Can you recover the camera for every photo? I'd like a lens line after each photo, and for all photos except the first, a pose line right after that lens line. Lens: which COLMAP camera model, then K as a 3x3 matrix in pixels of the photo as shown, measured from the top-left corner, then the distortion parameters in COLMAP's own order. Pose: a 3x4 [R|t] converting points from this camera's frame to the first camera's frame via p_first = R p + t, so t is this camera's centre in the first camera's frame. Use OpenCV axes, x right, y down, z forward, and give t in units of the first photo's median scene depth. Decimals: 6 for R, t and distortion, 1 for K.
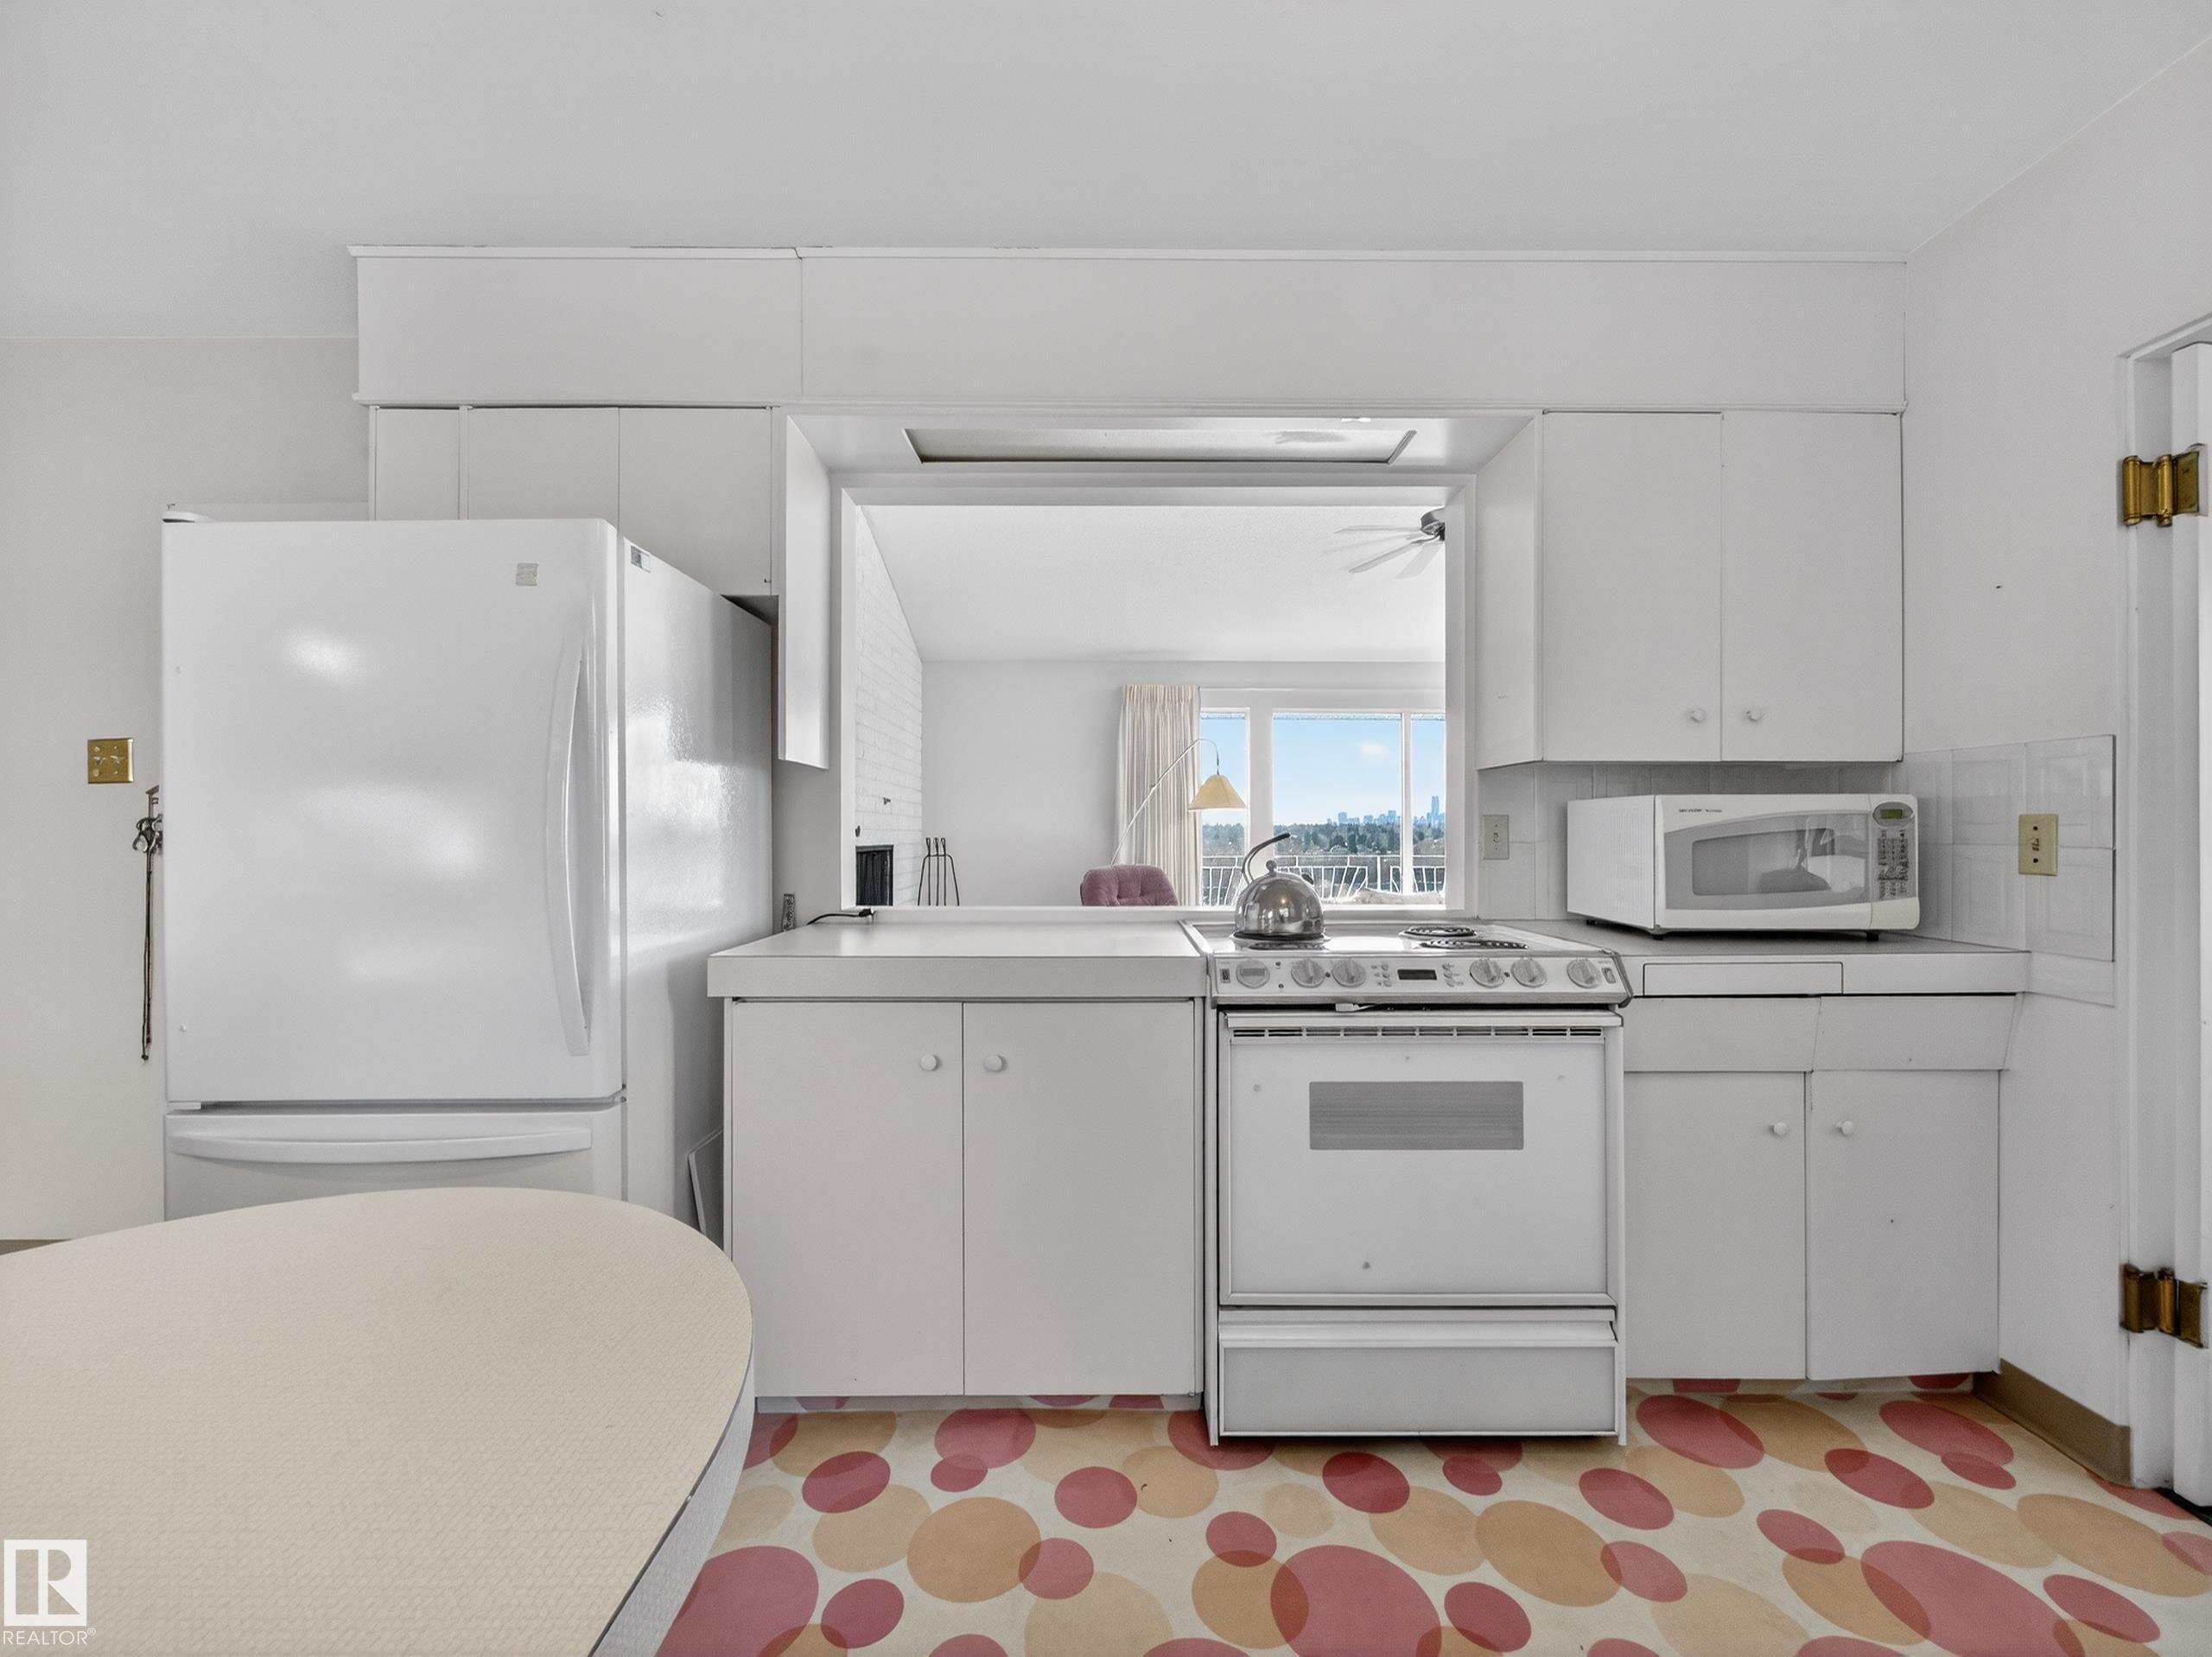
lens RADIAL K [[889.2, 0, 1105.4], [0, 889.2, 833.3], [0, 0, 1]] dist [-0.000285, 0.000131]
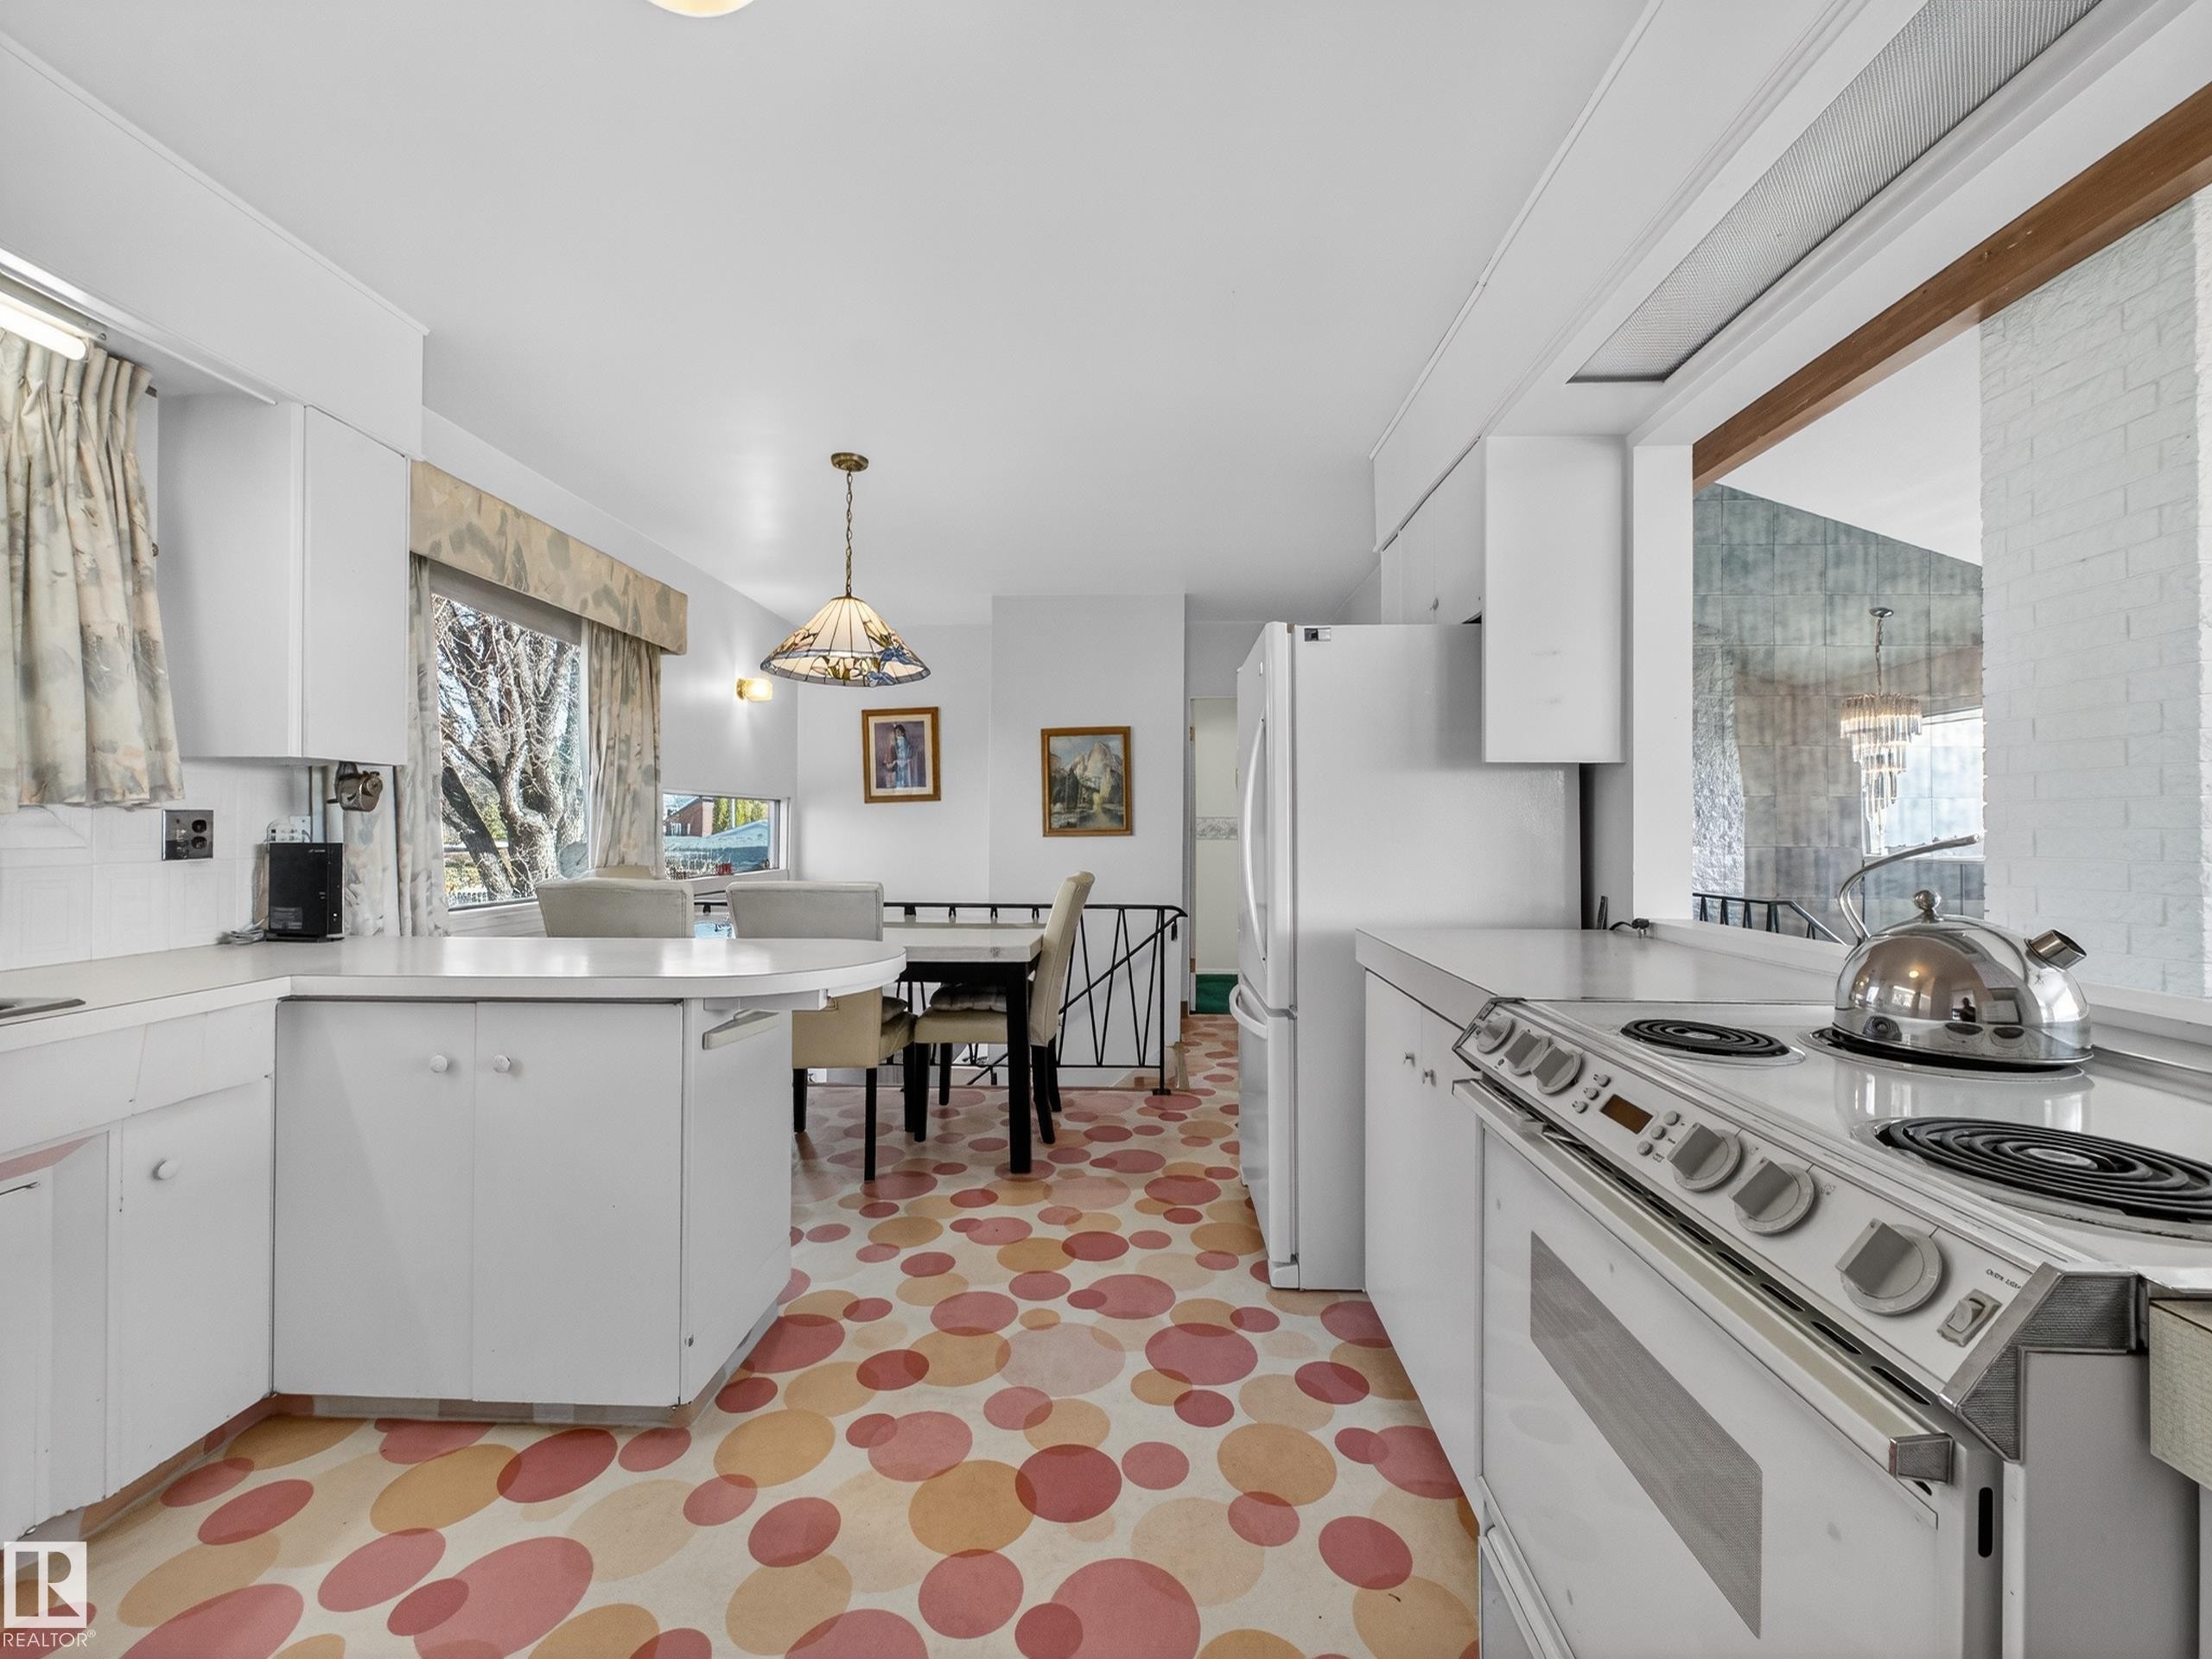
lens RADIAL K [[889.2, 0, 1105.4], [0, 889.2, 834.3], [0, 0, 1]] dist [-0.000285, 0.000131]
pose [[-0.031959, 0.005857, -0.999472, 0.893605], [-0.005922, 0.999964, 0.006049, -0.004171], [0.999472, 0.006112, -0.031923, 0.733098]]
